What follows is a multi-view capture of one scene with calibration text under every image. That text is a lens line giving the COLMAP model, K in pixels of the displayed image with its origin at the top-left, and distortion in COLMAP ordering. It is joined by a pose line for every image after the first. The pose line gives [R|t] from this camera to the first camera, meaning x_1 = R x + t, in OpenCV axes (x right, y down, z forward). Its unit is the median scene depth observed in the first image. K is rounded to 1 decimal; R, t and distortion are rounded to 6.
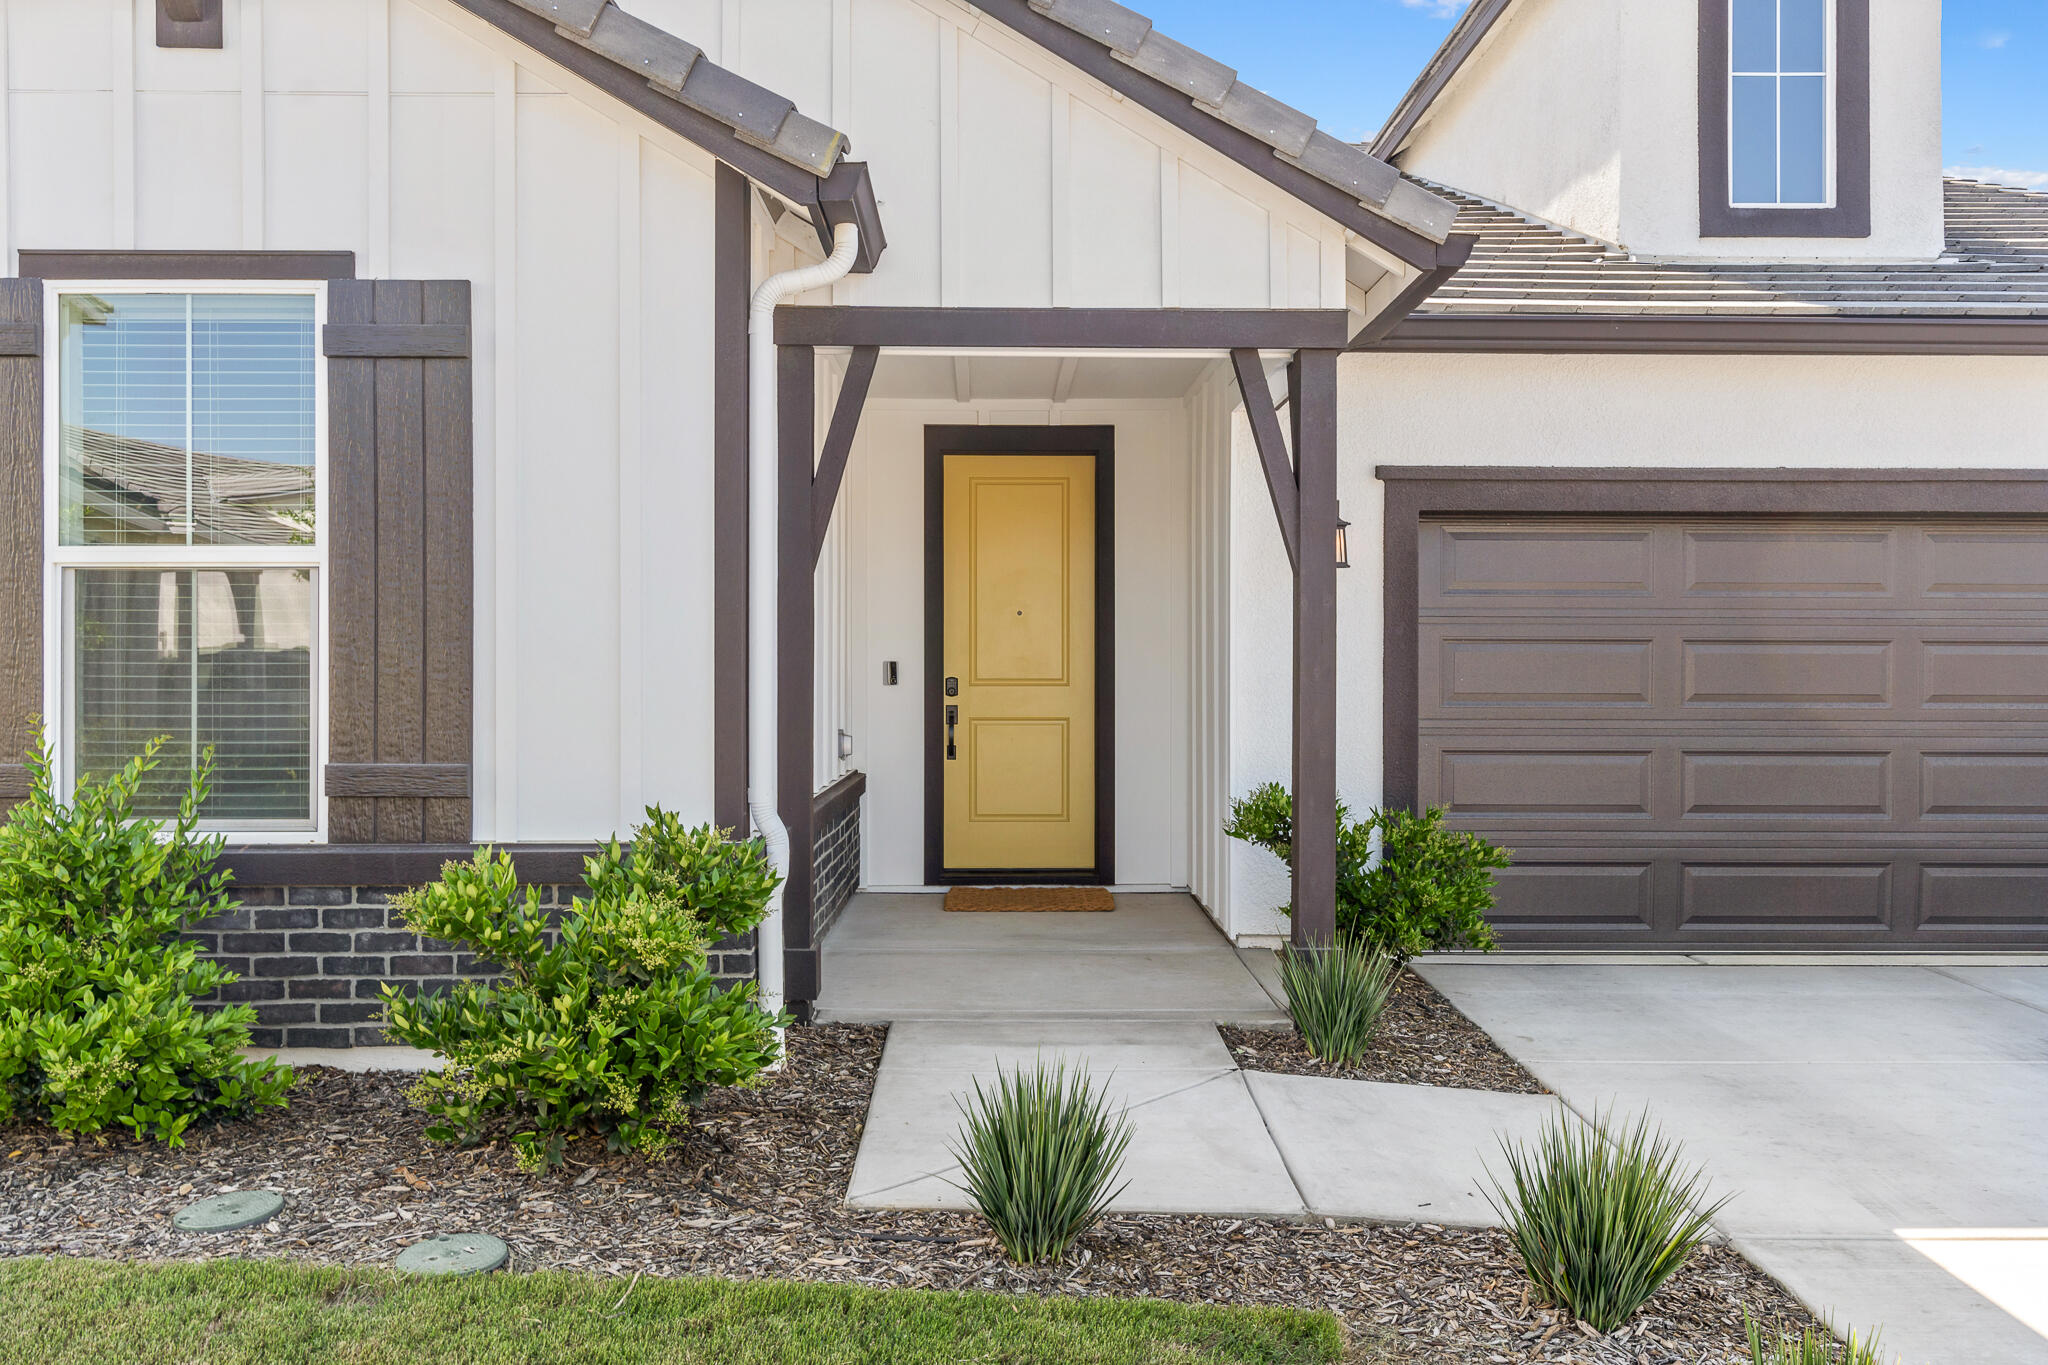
lens RADIAL K [[1548.3, 0, 1019.6], [0, 1548.3, 685.5], [0, 0, 1]] dist [-0.002813, 0.000972]
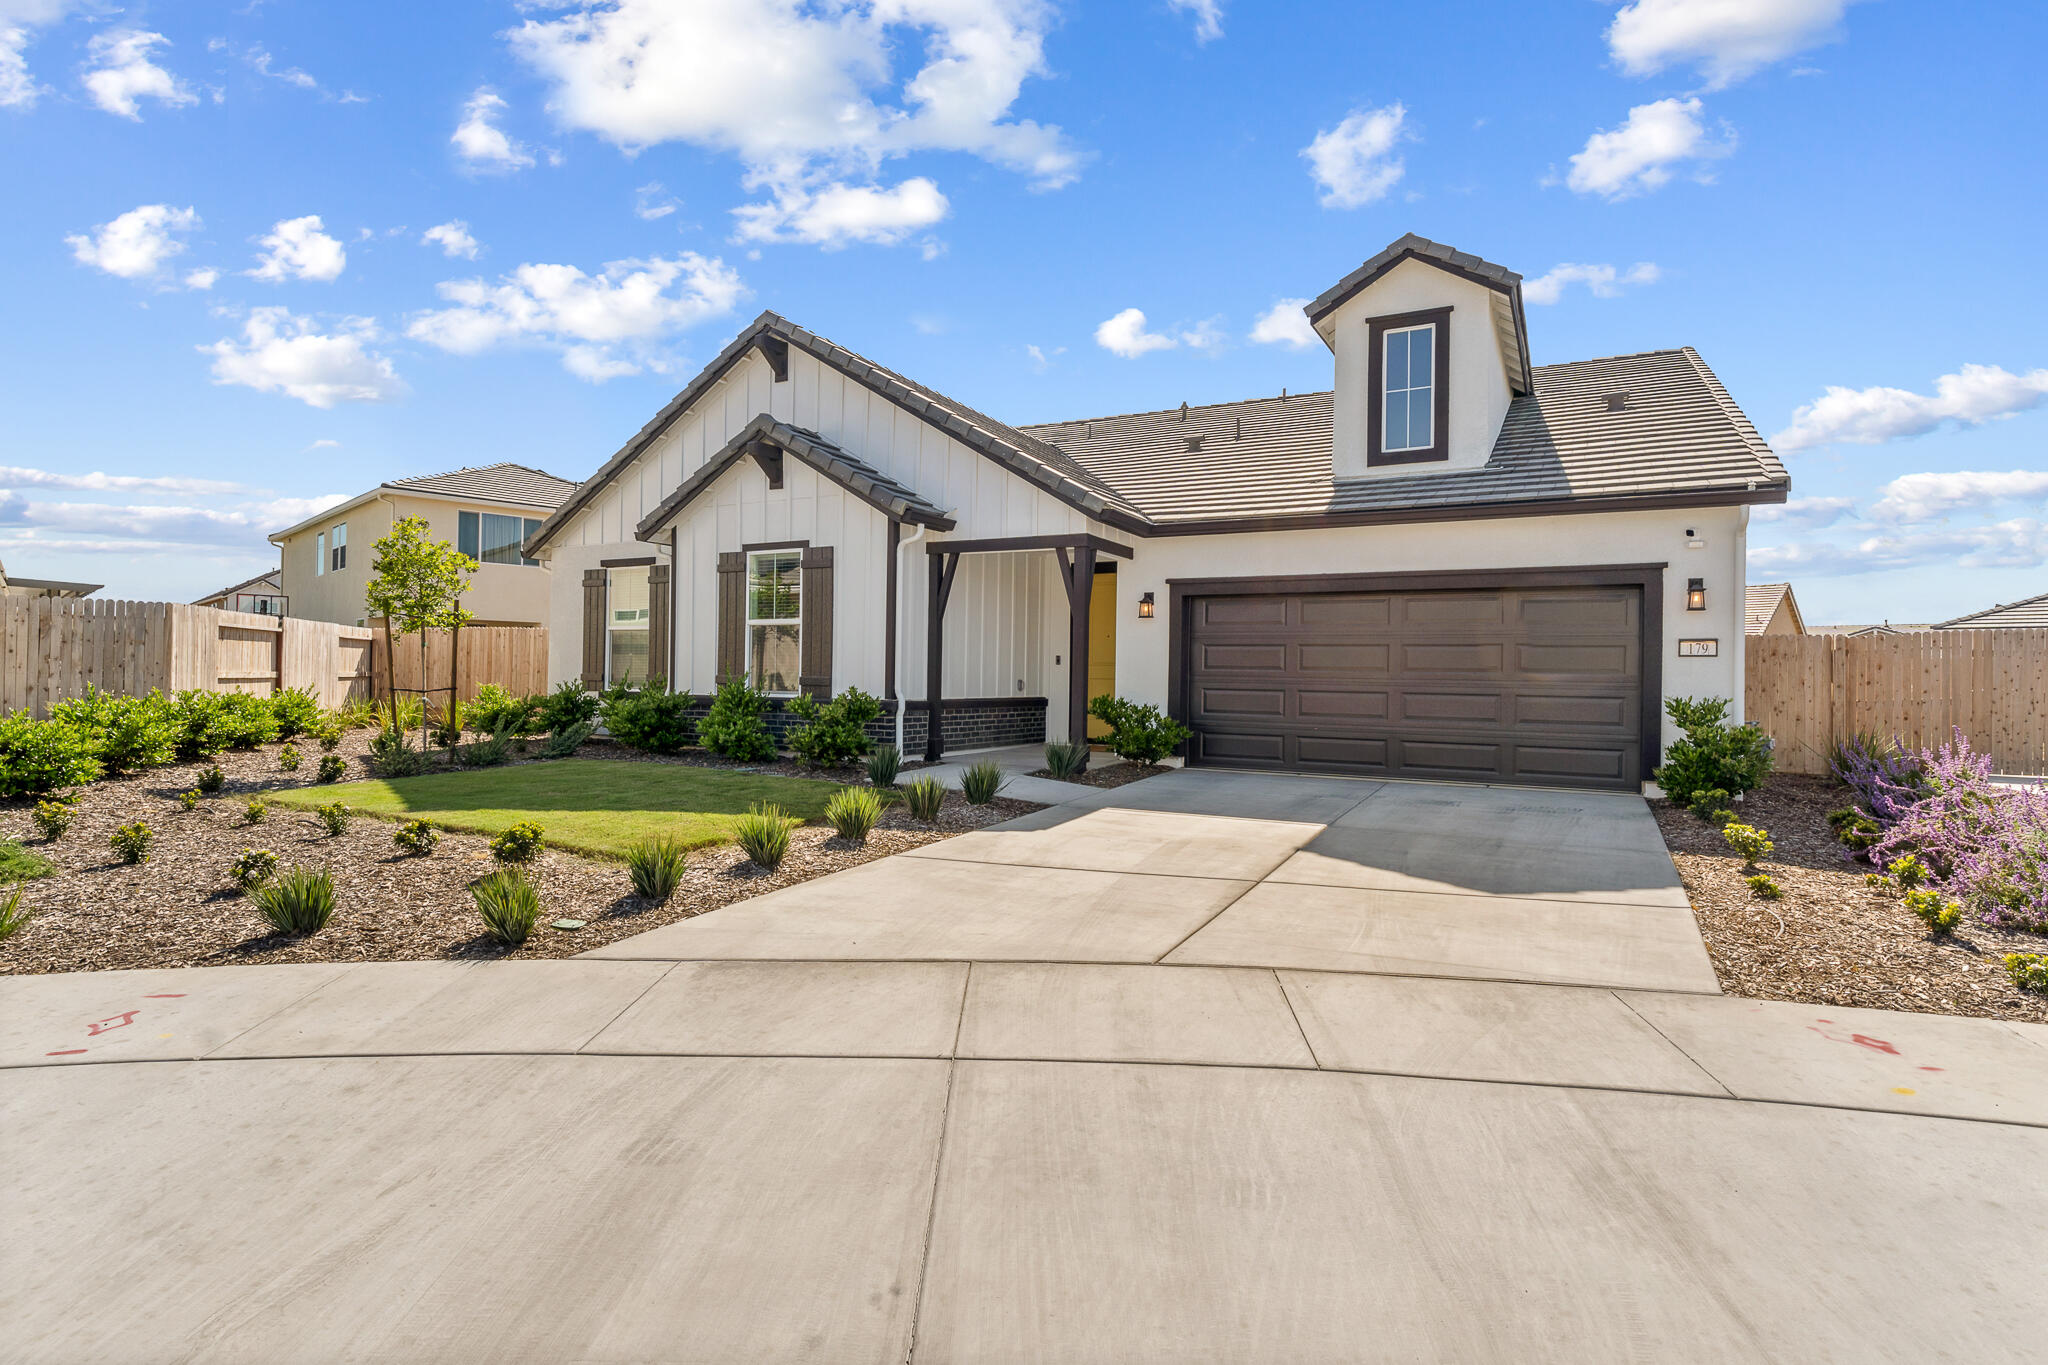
lens RADIAL K [[1006.5, 0, 1021.7], [0, 1006.5, 685.2], [0, 0, 1]] dist [0.002653, 0.000439]
pose [[0.878814, 0.014909, -0.476932, 0.874084], [-0.016978, 0.999856, -0.000028, 0.045557], [0.476862, 0.008122, 0.878940, -0.657430]]
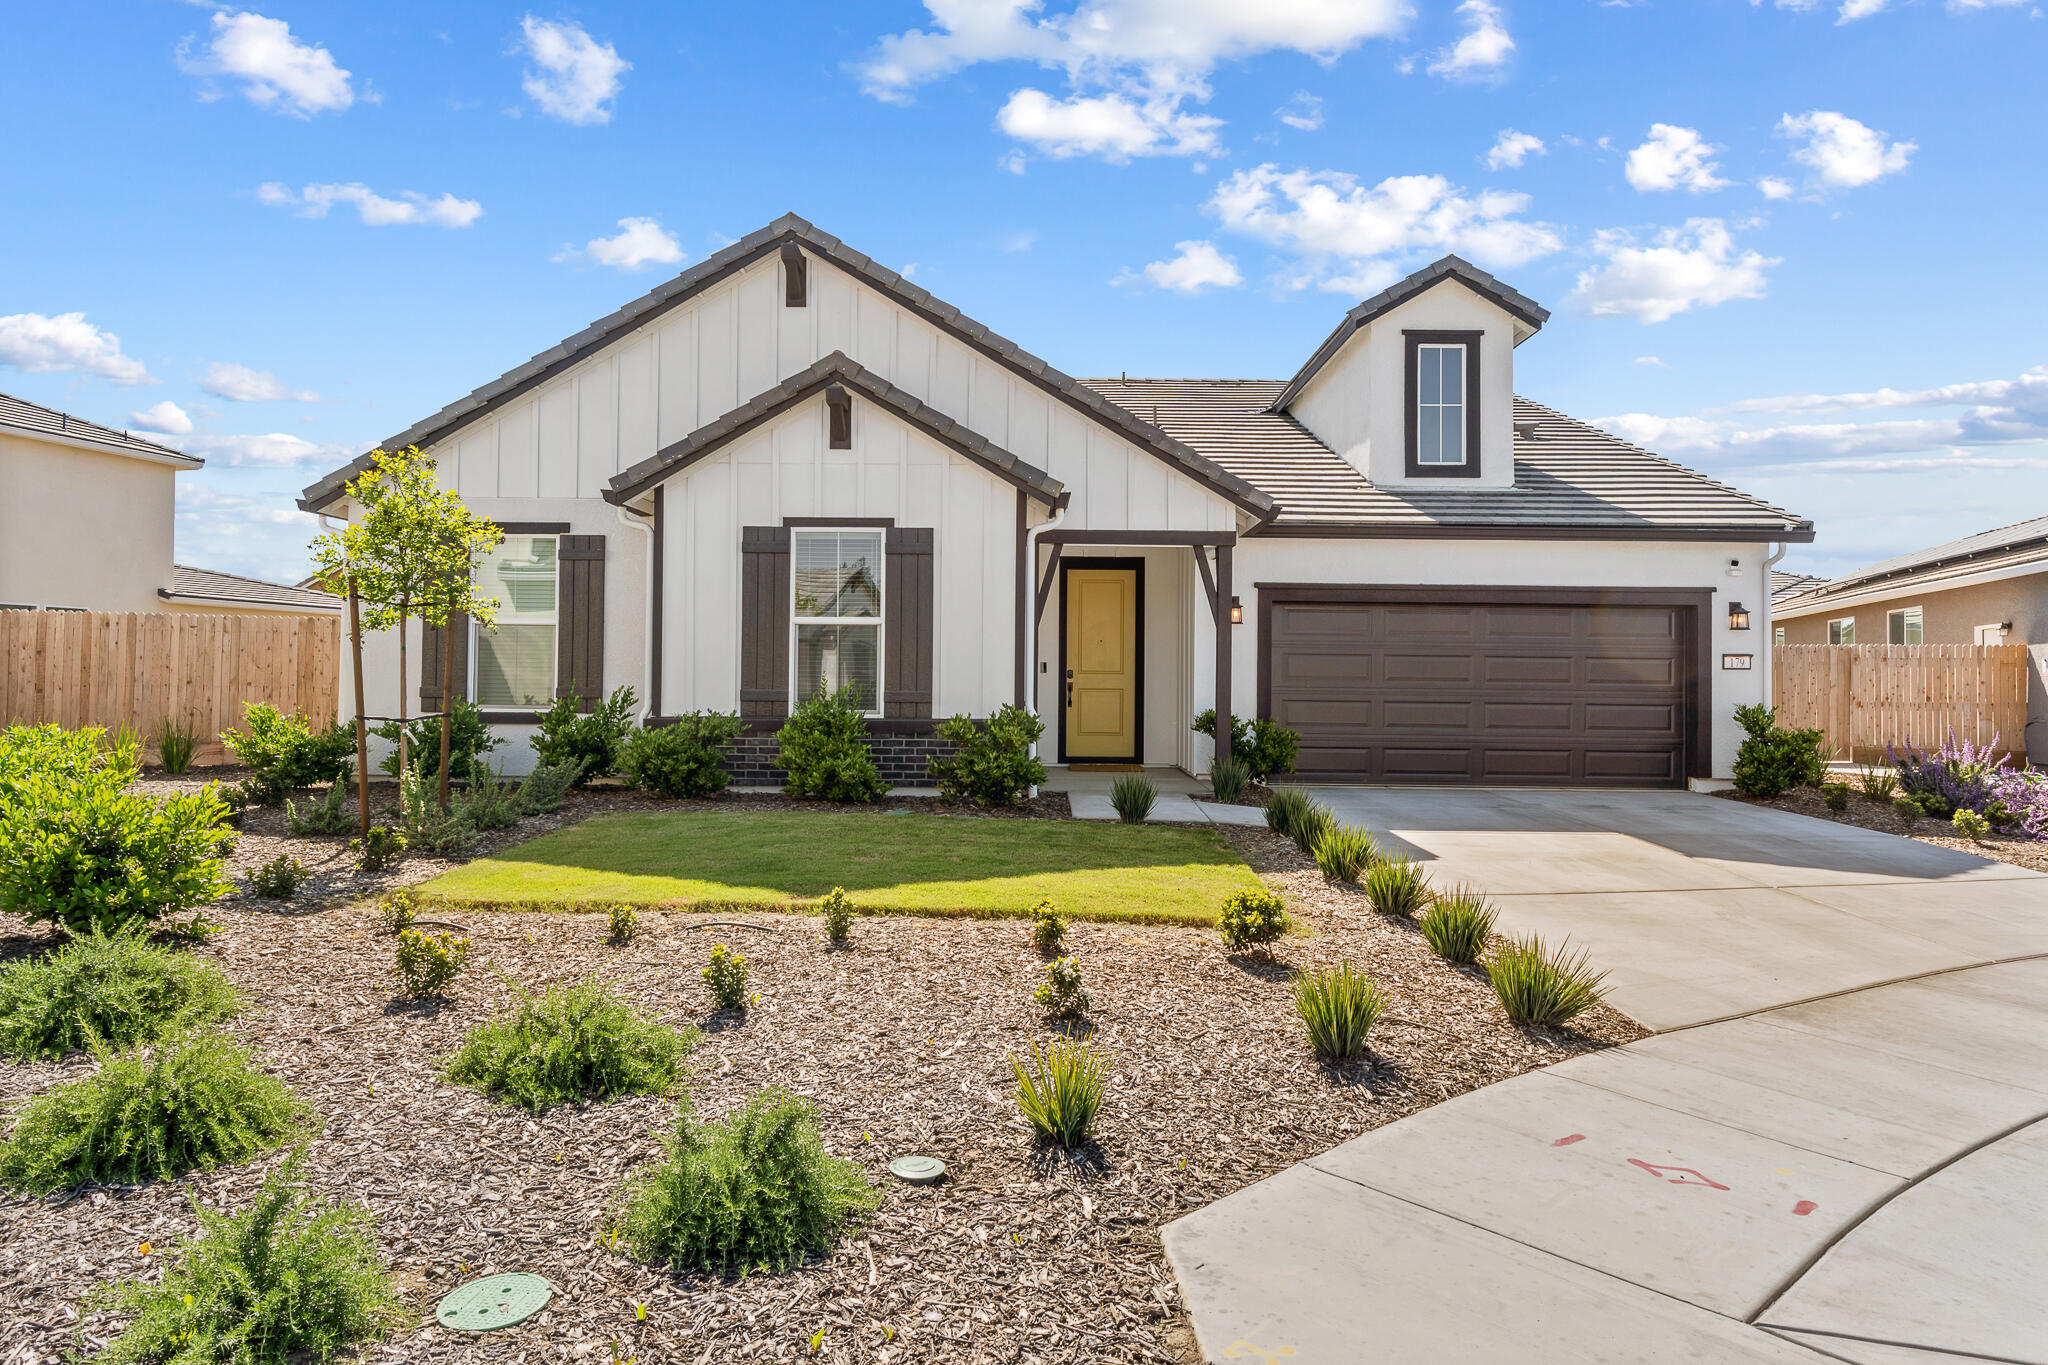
lens RADIAL K [[1181.2, 0, 1033.0], [0, 1181.2, 675.9], [0, 0, 1]] dist [0.005091, 0.000143]
pose [[0.999847, 0.008159, -0.015478, -0.094338], [-0.008385, 0.999858, -0.014599, 0.038094], [0.015356, 0.014727, 0.999774, -0.915460]]
